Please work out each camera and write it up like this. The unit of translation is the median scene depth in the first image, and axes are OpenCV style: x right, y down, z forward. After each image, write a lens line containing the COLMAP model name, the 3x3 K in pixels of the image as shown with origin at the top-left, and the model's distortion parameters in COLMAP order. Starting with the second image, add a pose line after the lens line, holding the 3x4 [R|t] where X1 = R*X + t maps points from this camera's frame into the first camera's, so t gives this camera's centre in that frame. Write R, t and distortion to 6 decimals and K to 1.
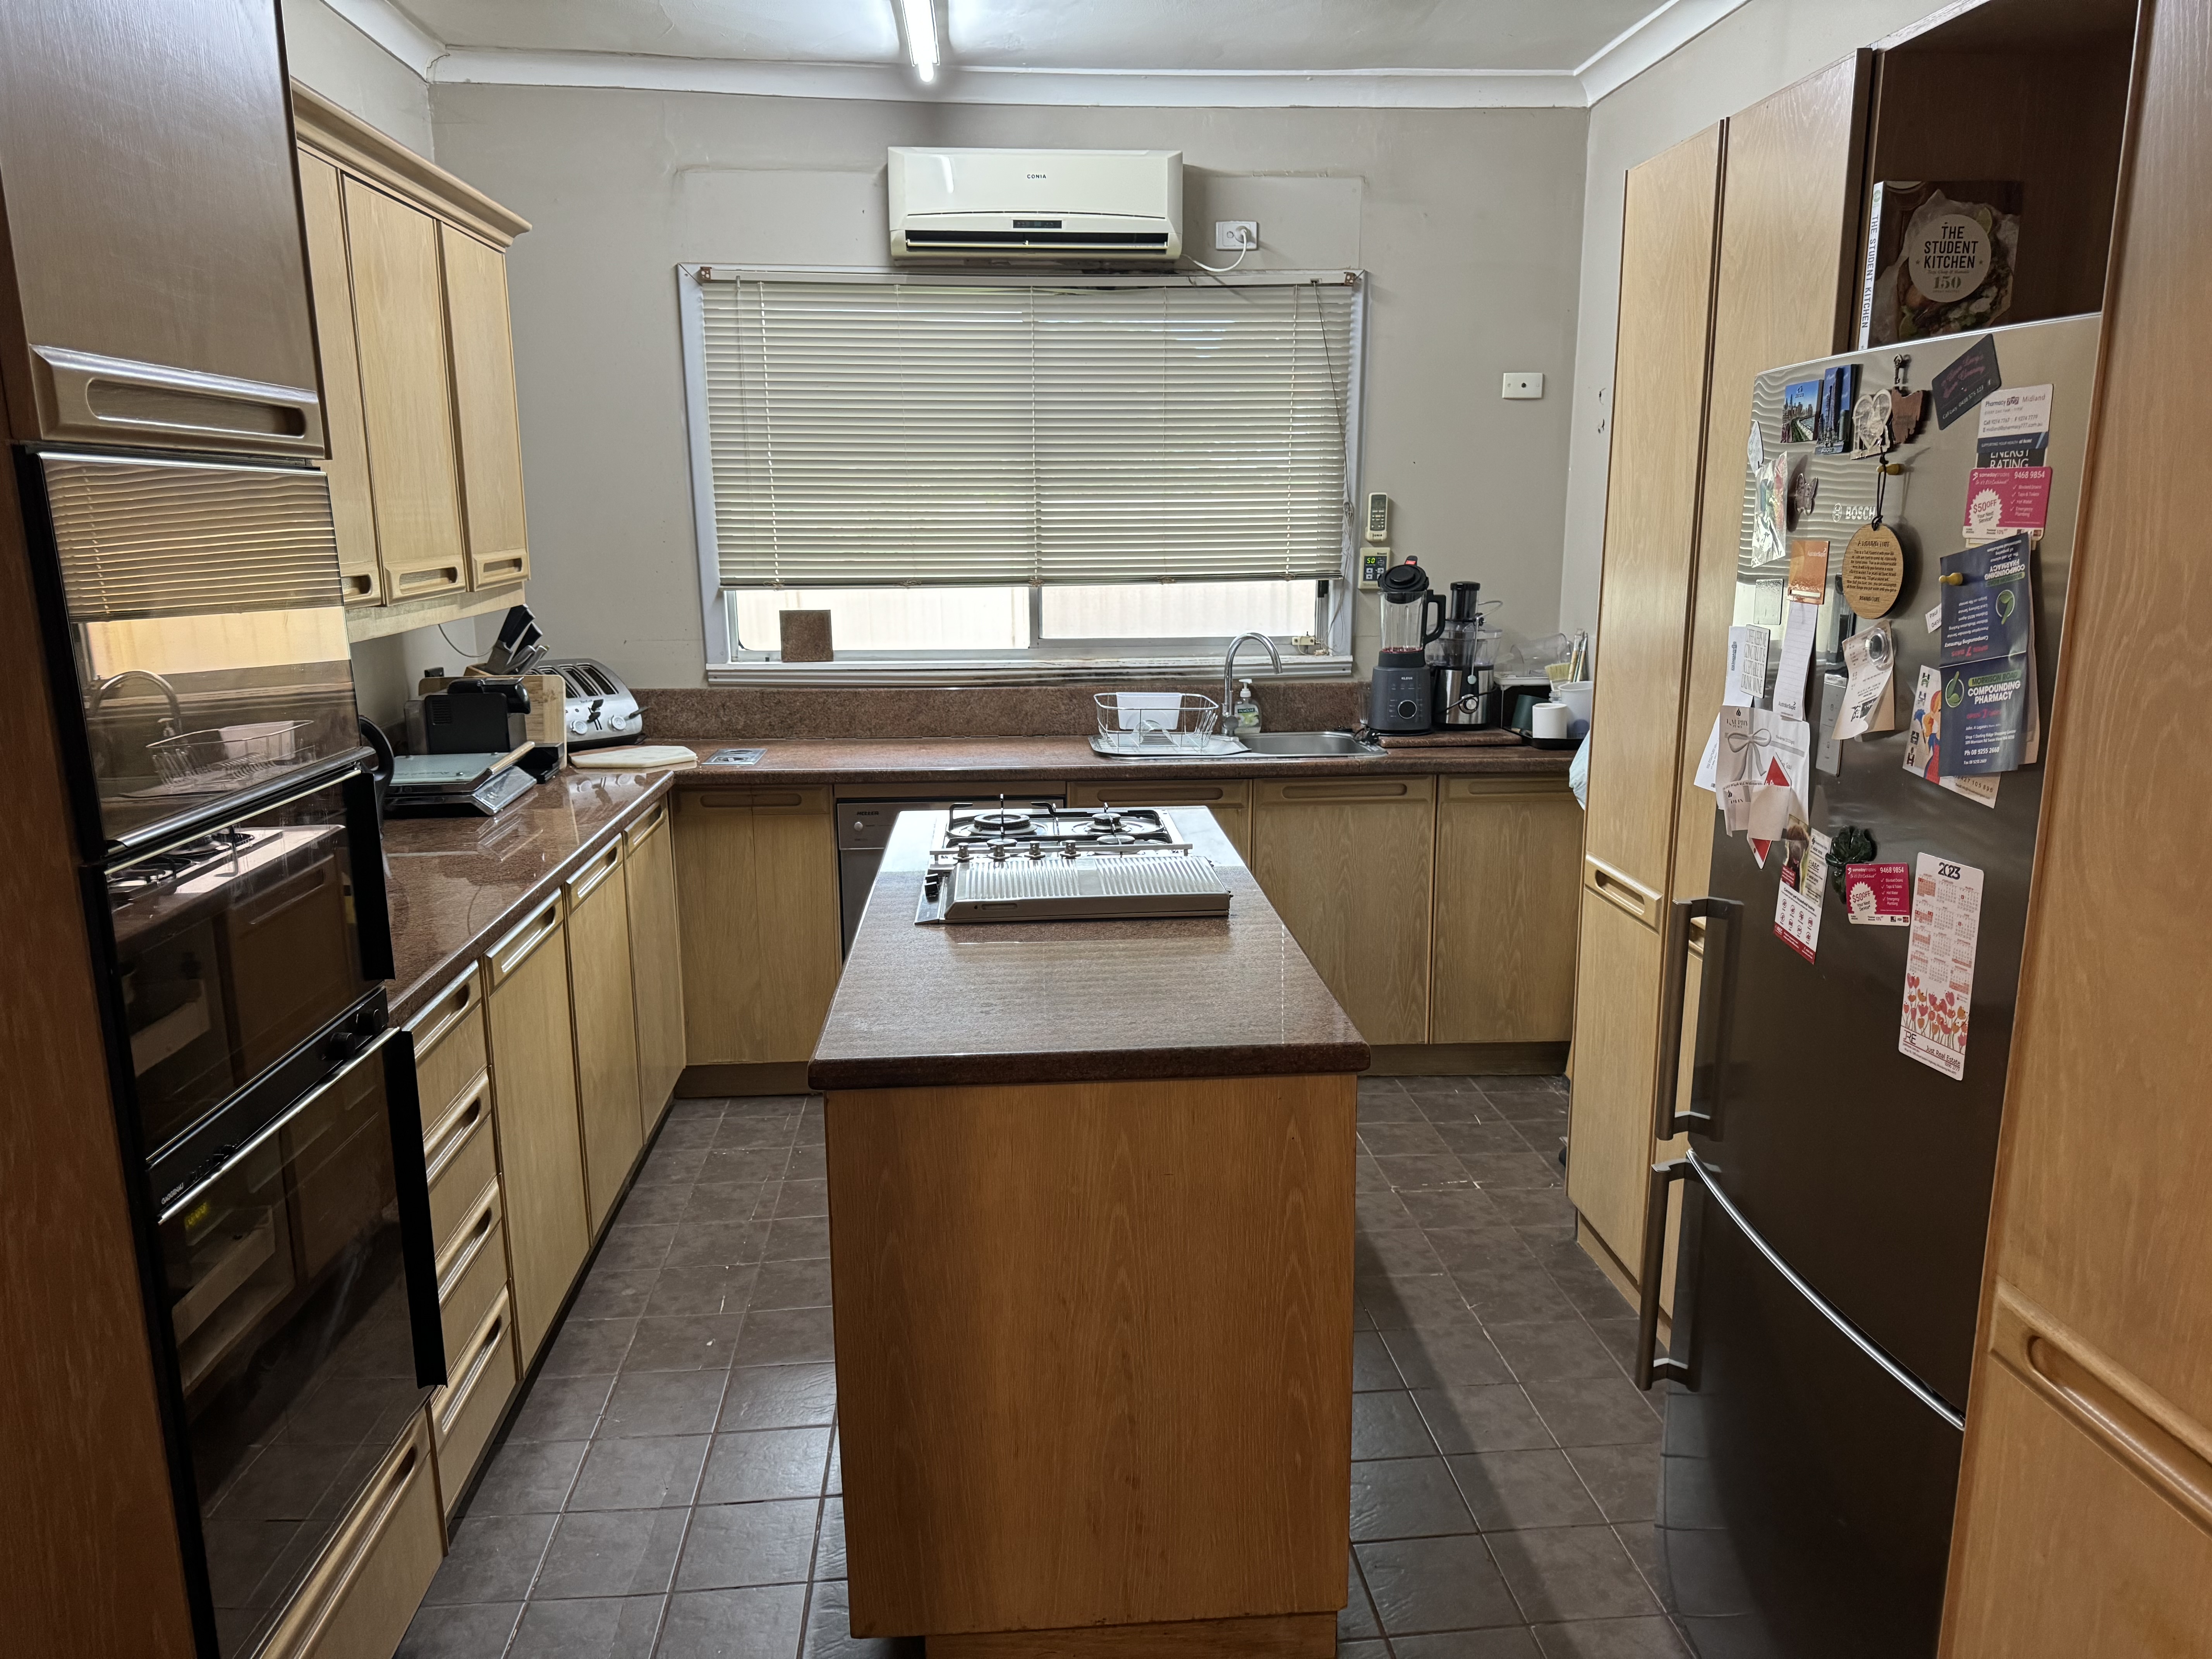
lens RADIAL K [[1559.3, 0, 1106.0], [0, 1559.3, 829.5], [0, 0, 1]] dist [0.115872, -0.158893]
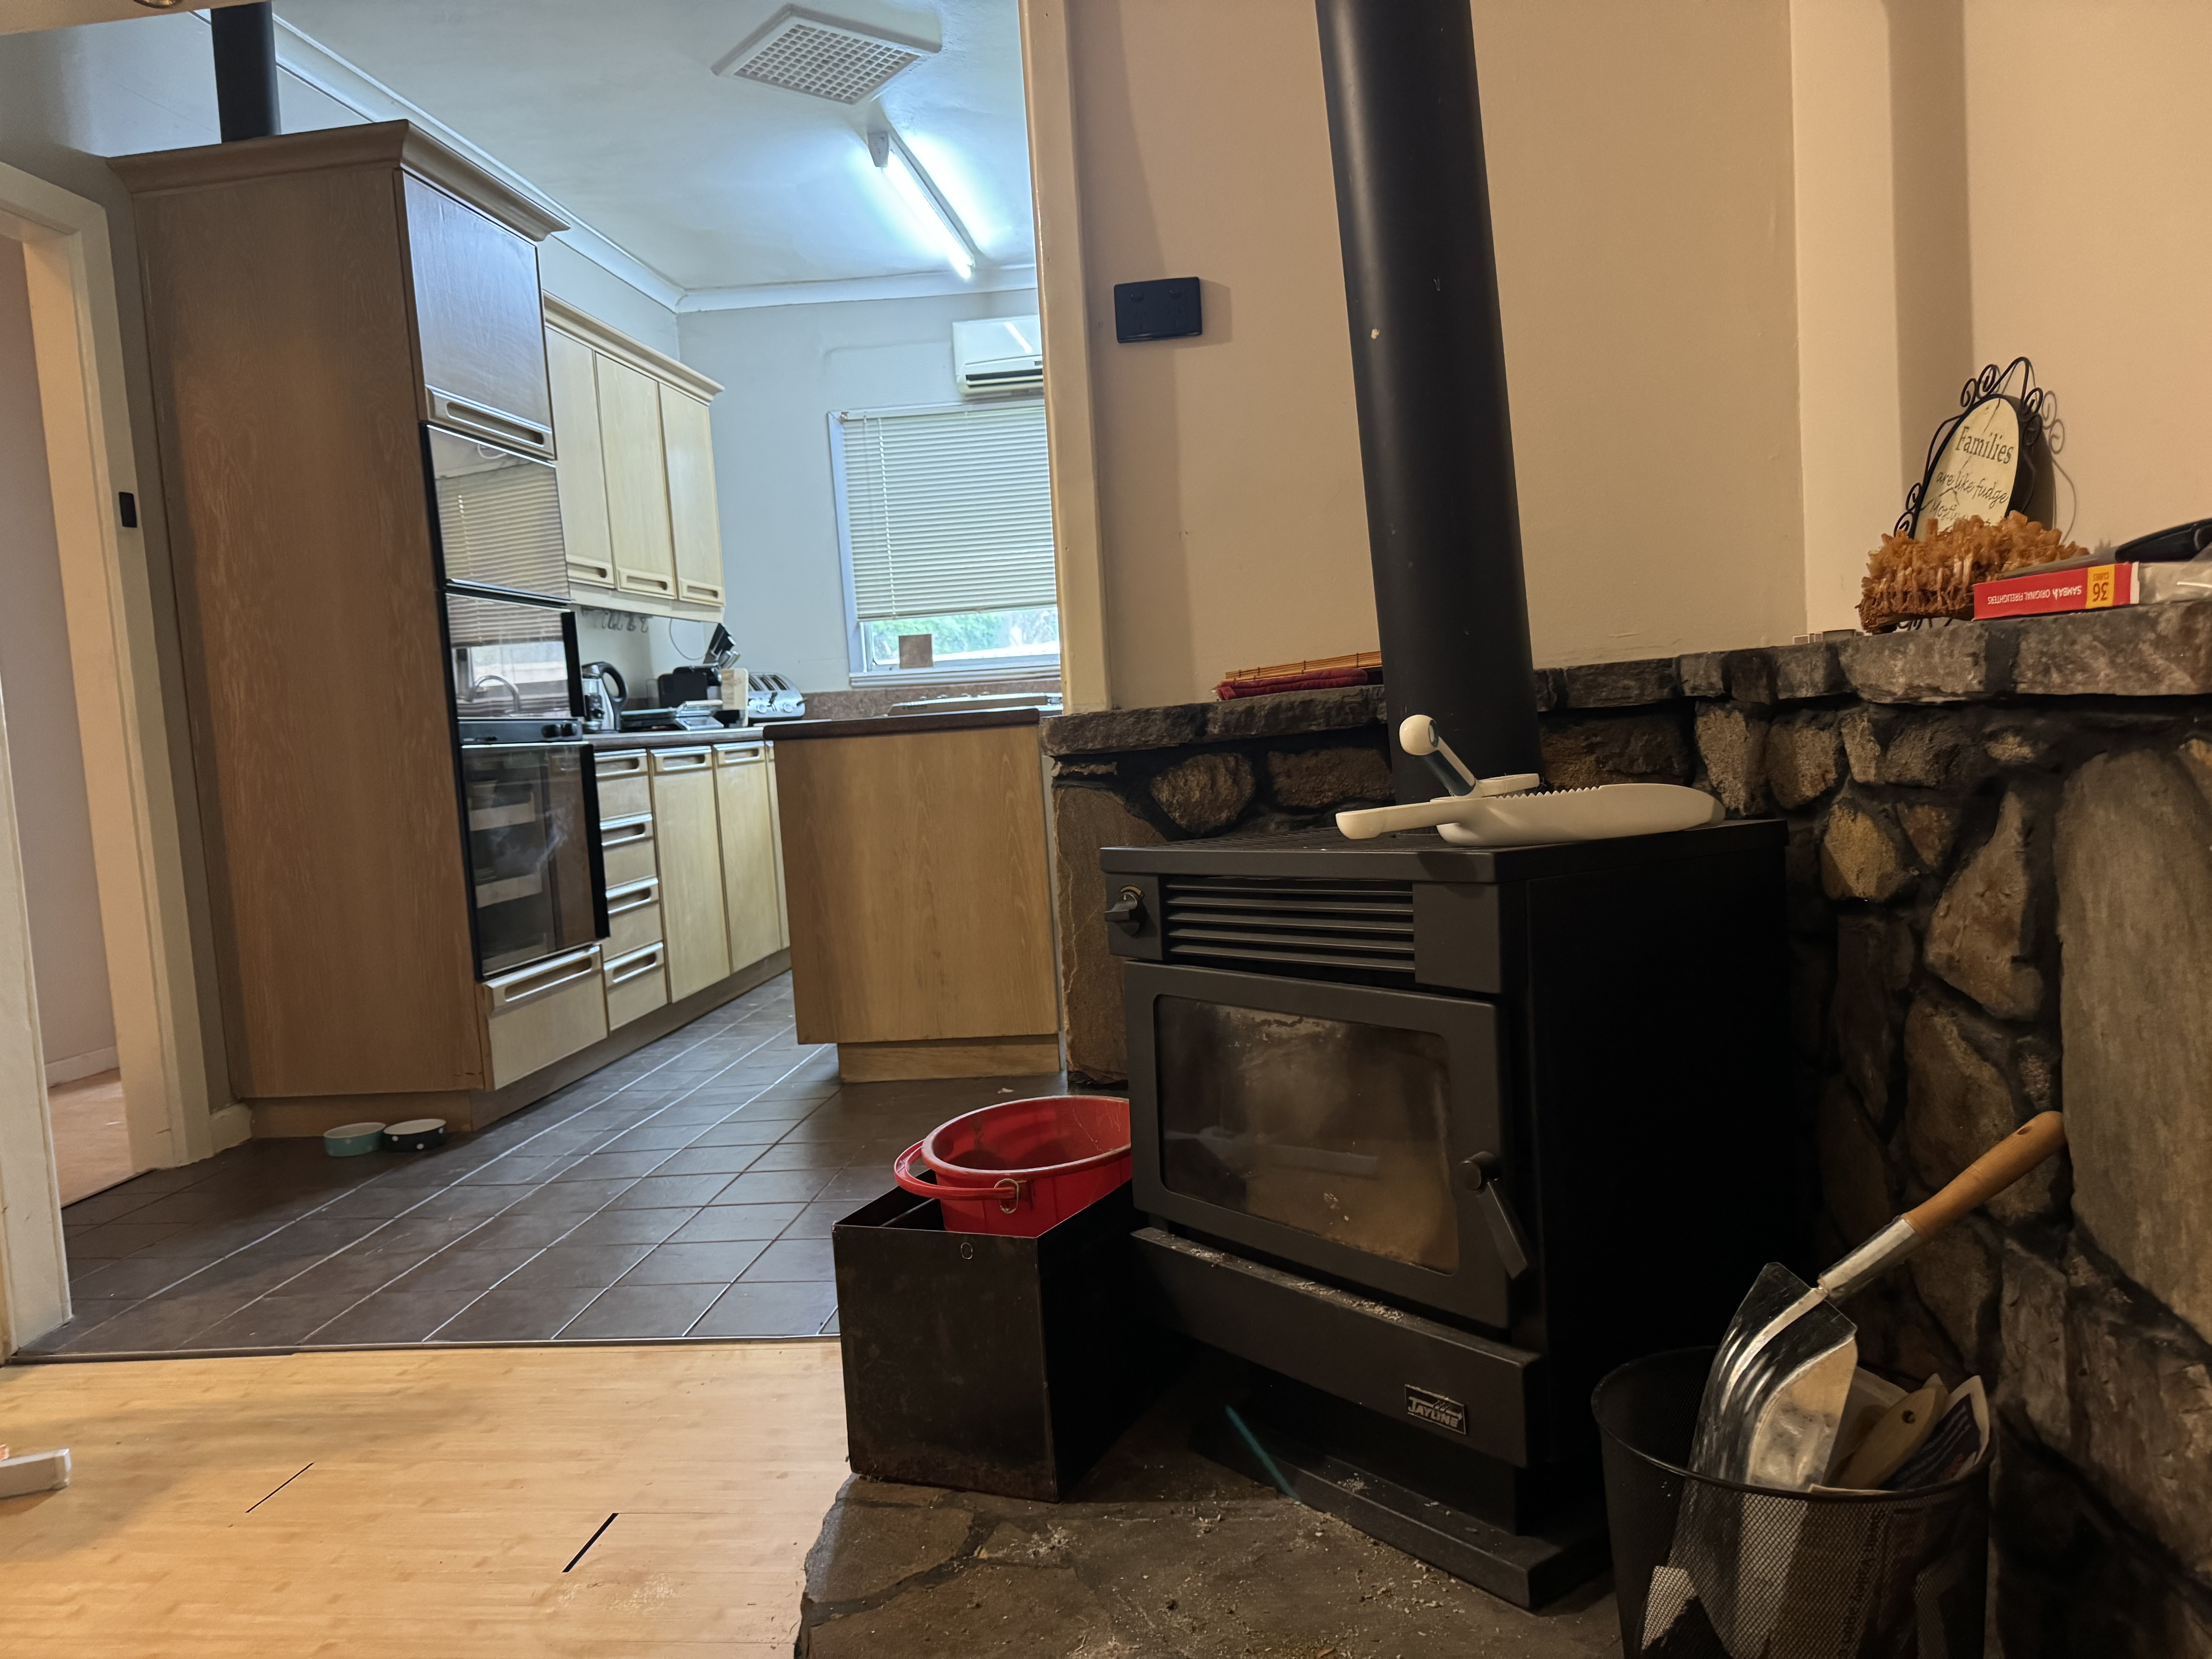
lens RADIAL K [[1559.3, 0, 1106.0], [0, 1559.3, 829.5], [0, 0, 1]] dist [0.115872, -0.158893]
pose [[0.978573, -0.039643, -0.202048, 0.320600], [0.014609, 0.992185, -0.123914, 0.266506], [0.205382, 0.118307, 0.971505, -0.425652]]
